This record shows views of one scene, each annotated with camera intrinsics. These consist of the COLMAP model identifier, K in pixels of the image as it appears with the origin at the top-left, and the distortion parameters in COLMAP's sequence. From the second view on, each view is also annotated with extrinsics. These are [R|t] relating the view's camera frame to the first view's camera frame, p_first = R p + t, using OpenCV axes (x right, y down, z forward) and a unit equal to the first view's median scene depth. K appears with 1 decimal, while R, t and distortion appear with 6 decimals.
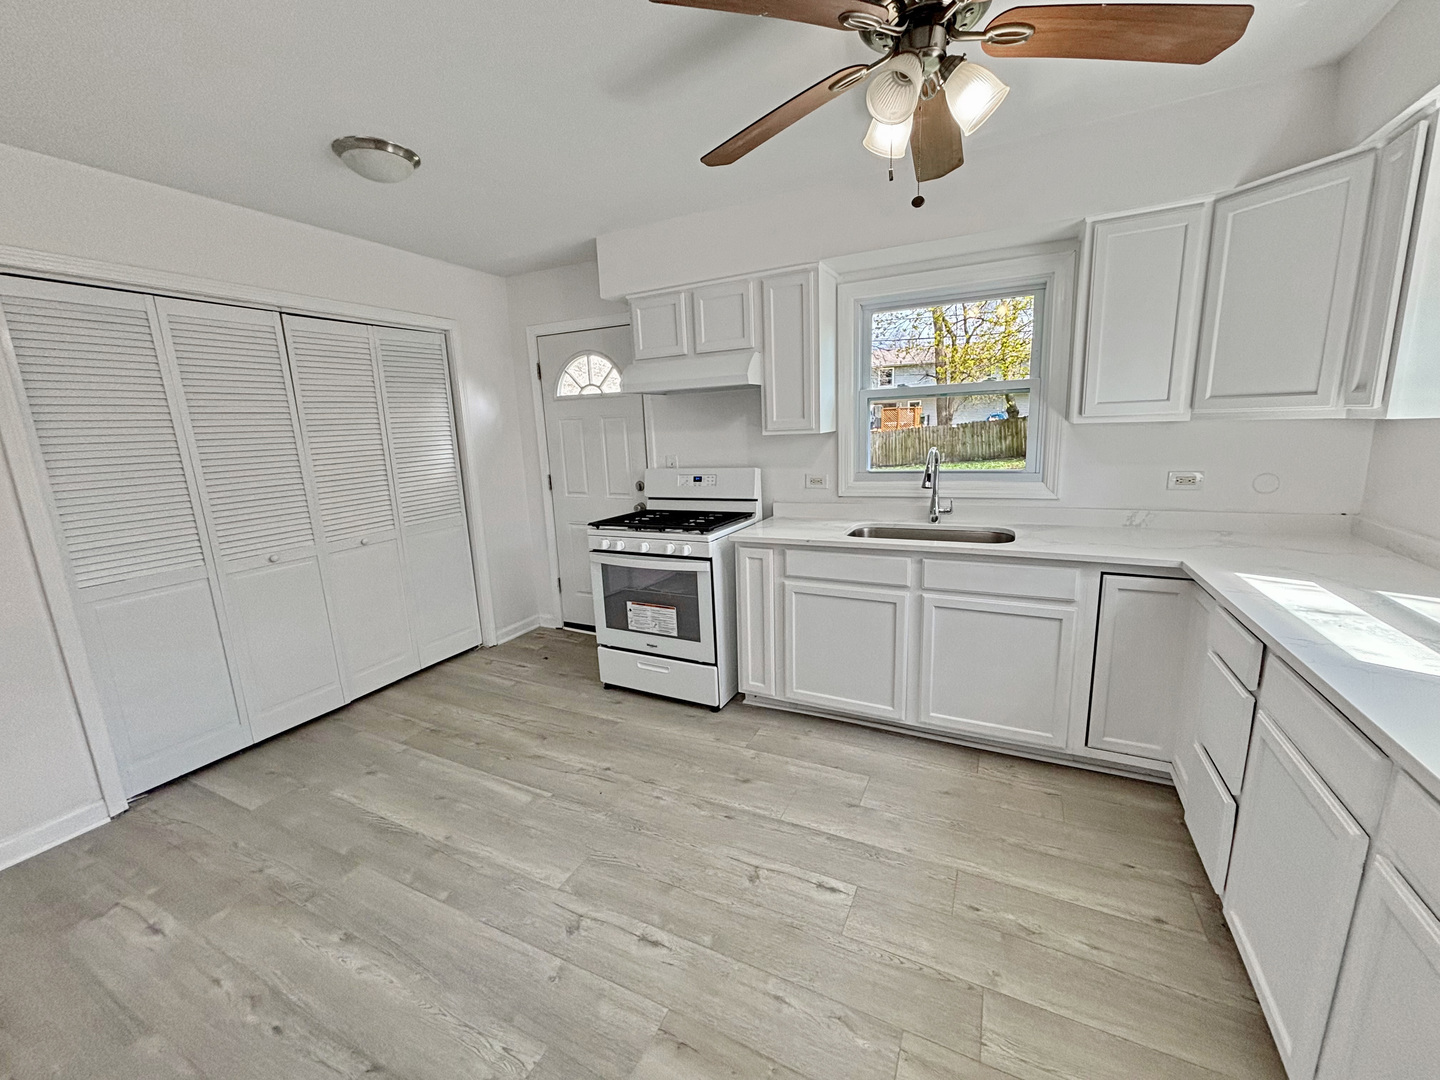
lens RADIAL K [[578.7, 0, 722.3], [0, 578.7, 539.0], [0, 0, 1]] dist [0.003432, 0.001065]
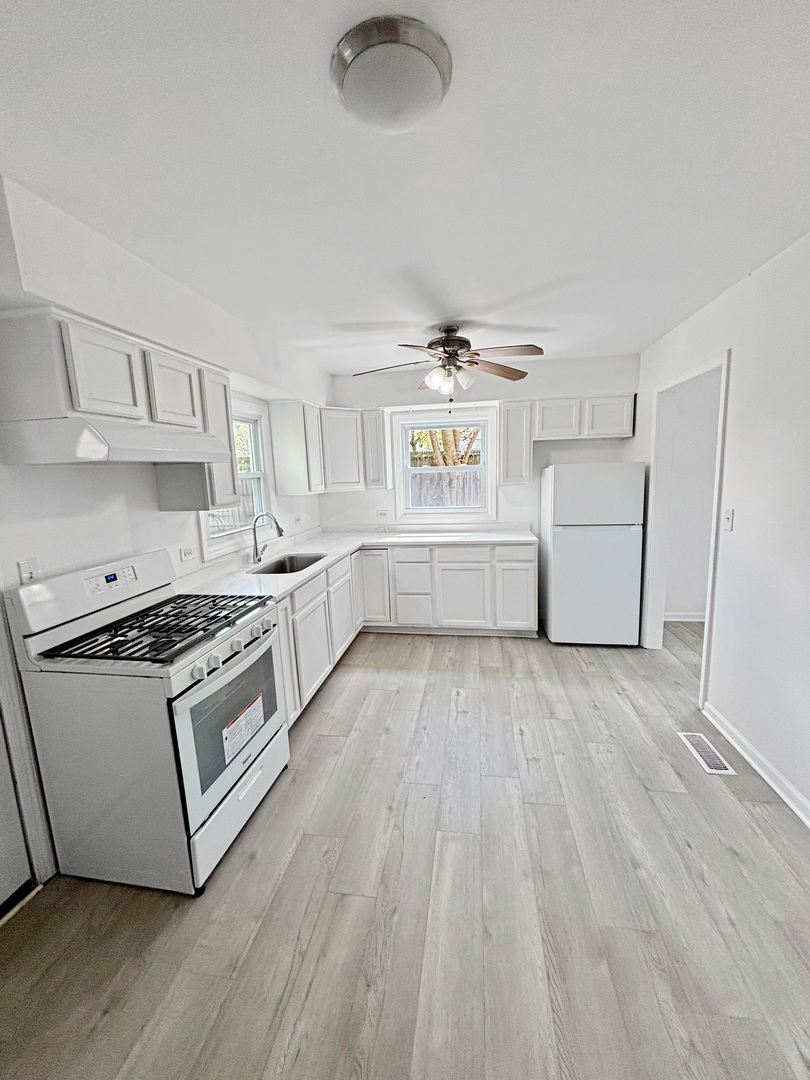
lens RADIAL K [[434.0, 0, 403.4], [0, 434.0, 543.9], [0, 0, 1]] dist [0.003432, 0.001065]
pose [[-0.285529, -0.108266, 0.952235, -1.054862], [0.234735, 0.955434, 0.179015, -0.242993], [-0.929179, 0.274636, -0.247390, 1.190130]]
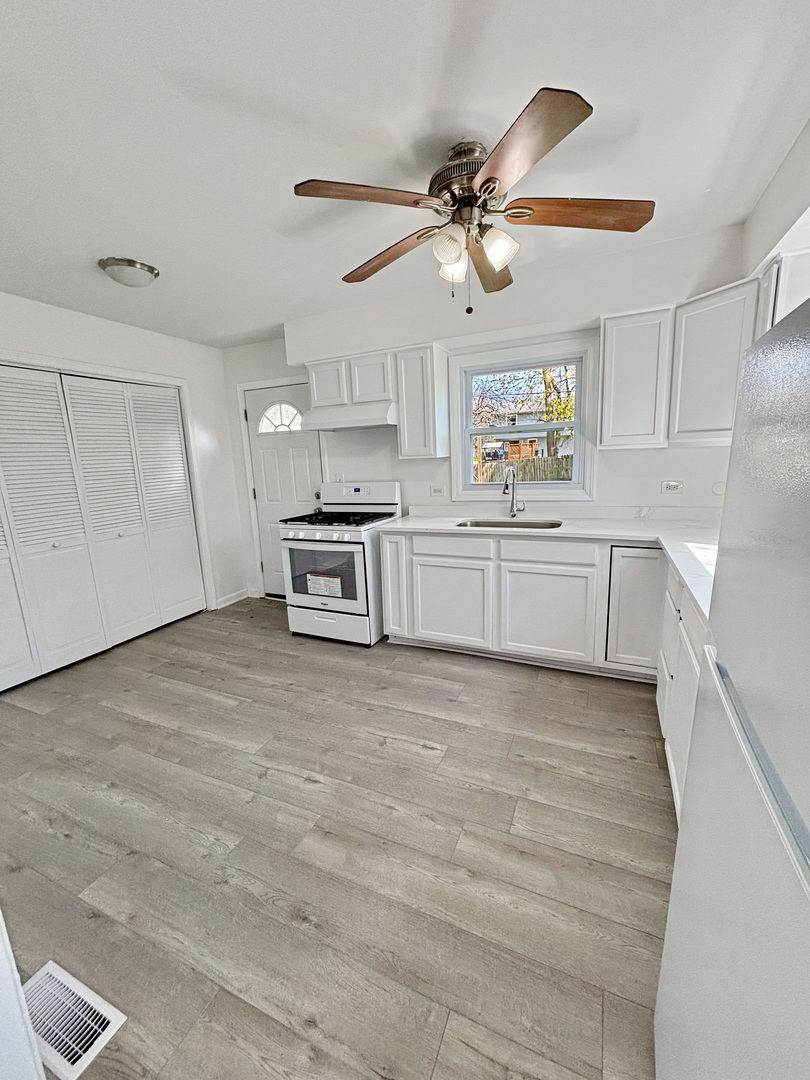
lens RADIAL K [[434.0, 0, 408.9], [0, 434.0, 540.1], [0, 0, 1]] dist [0.003432, 0.001065]
pose [[0.999316, -0.007751, 0.036145, 0.072812], [0.007945, 0.999955, -0.005241, 0.043648], [-0.036103, 0.005525, 0.999333, -0.132811]]
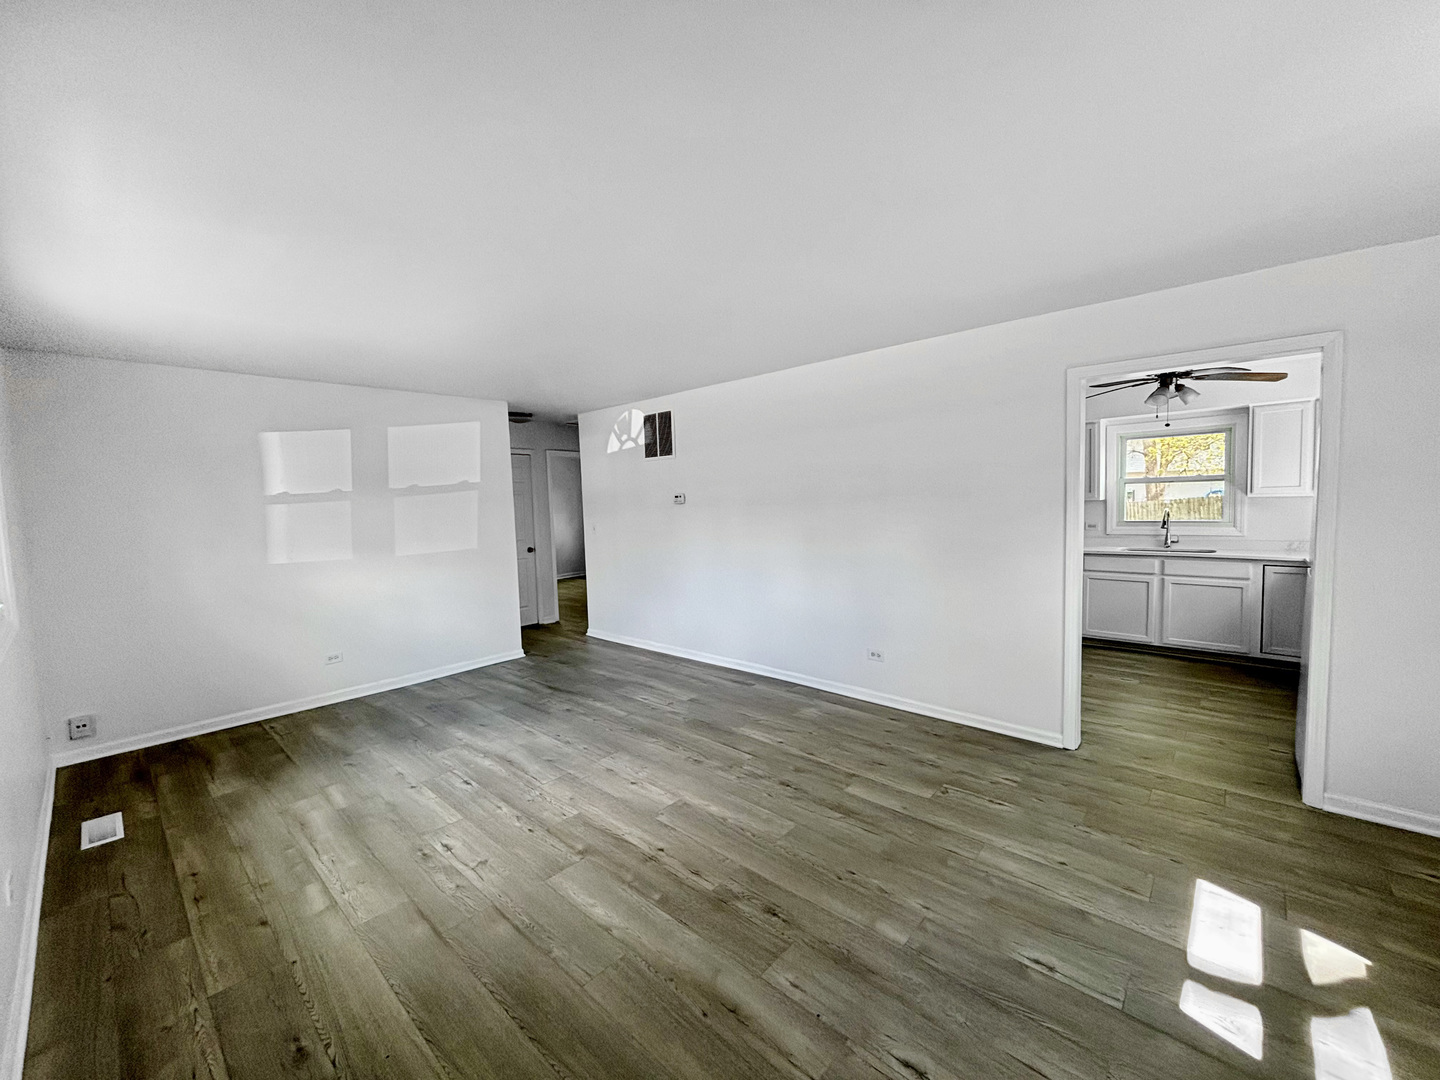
lens RADIAL K [[578.7, 0, 720.5], [0, 578.7, 541.2], [0, 0, 1]] dist [0.003432, 0.001065]
pose [[0.962060, 0.029779, -0.271208, -0.683543], [-0.062055, 0.991856, -0.111222, 0.326285], [0.265688, 0.123832, 0.956073, -1.564250]]
